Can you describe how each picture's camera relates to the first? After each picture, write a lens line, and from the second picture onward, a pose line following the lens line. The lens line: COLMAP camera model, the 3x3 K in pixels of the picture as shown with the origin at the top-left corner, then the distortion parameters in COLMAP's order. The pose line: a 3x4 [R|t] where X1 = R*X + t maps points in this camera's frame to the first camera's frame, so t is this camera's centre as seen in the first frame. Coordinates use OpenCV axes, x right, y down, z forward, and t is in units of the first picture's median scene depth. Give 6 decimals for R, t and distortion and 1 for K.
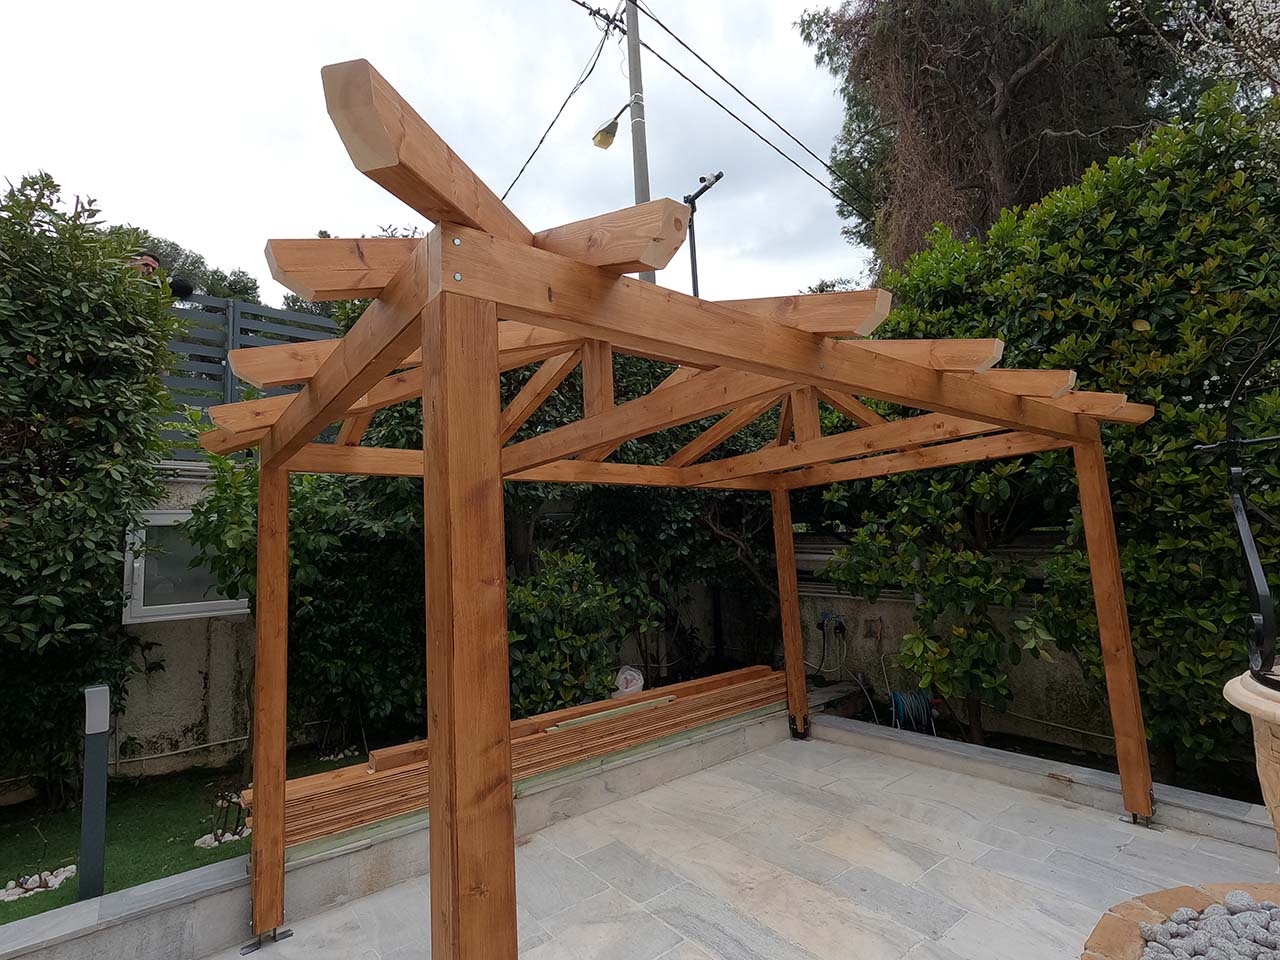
lens RADIAL K [[606.8, 0, 634.8], [0, 606.8, 477.3], [0, 0, 1]] dist [-0.002051, 0.000741]
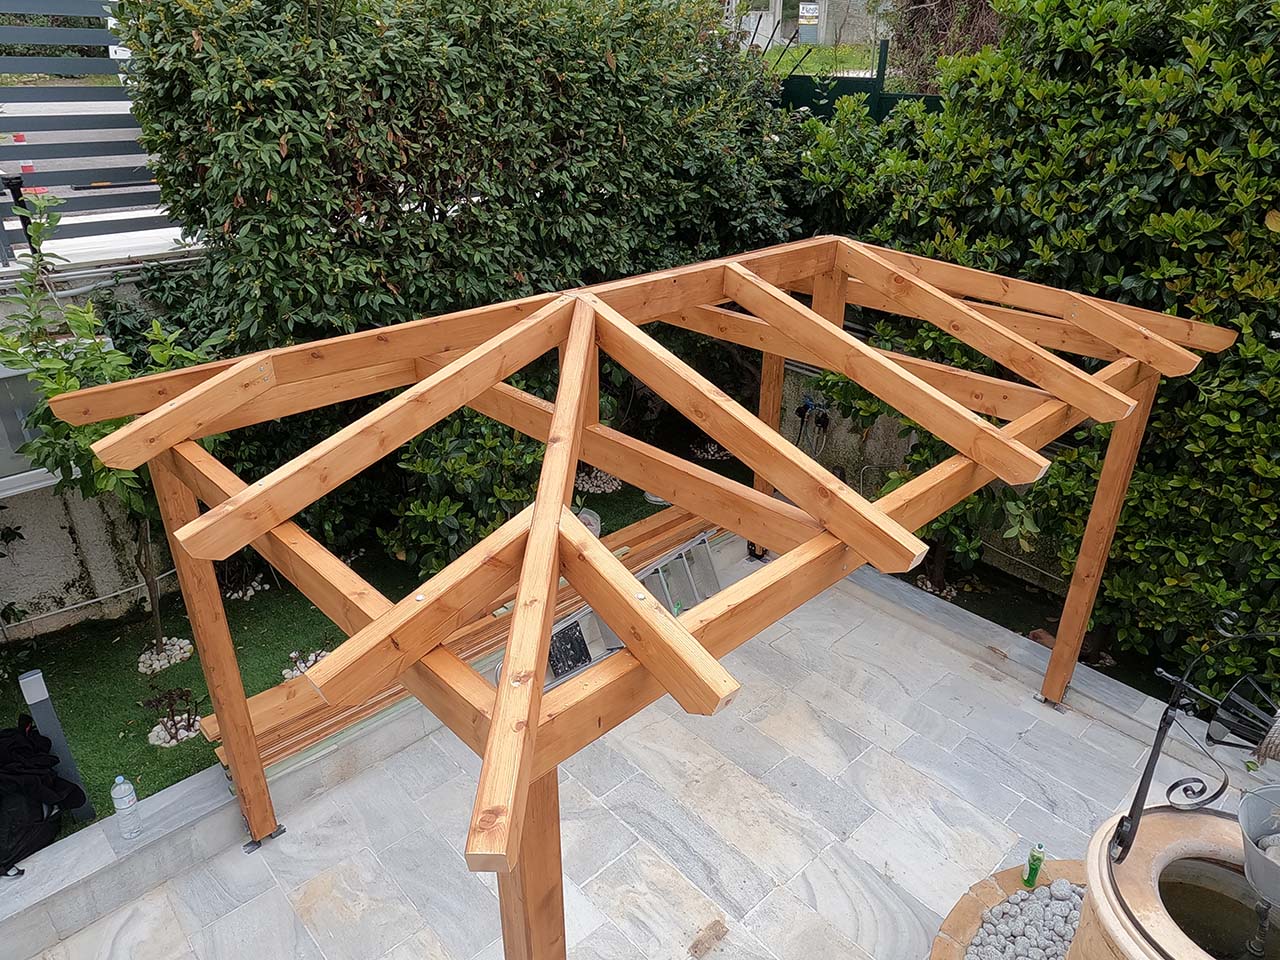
lens RADIAL K [[853.5, 0, 632.8], [0, 853.5, 478.9], [0, 0, 1]] dist [-0.003177, -0.000189]
pose [[0.993657, 0.014002, 0.111583, -0.104511], [-0.072238, 0.839913, 0.537892, -0.600183], [-0.086188, -0.542541, 0.835596, -0.008030]]
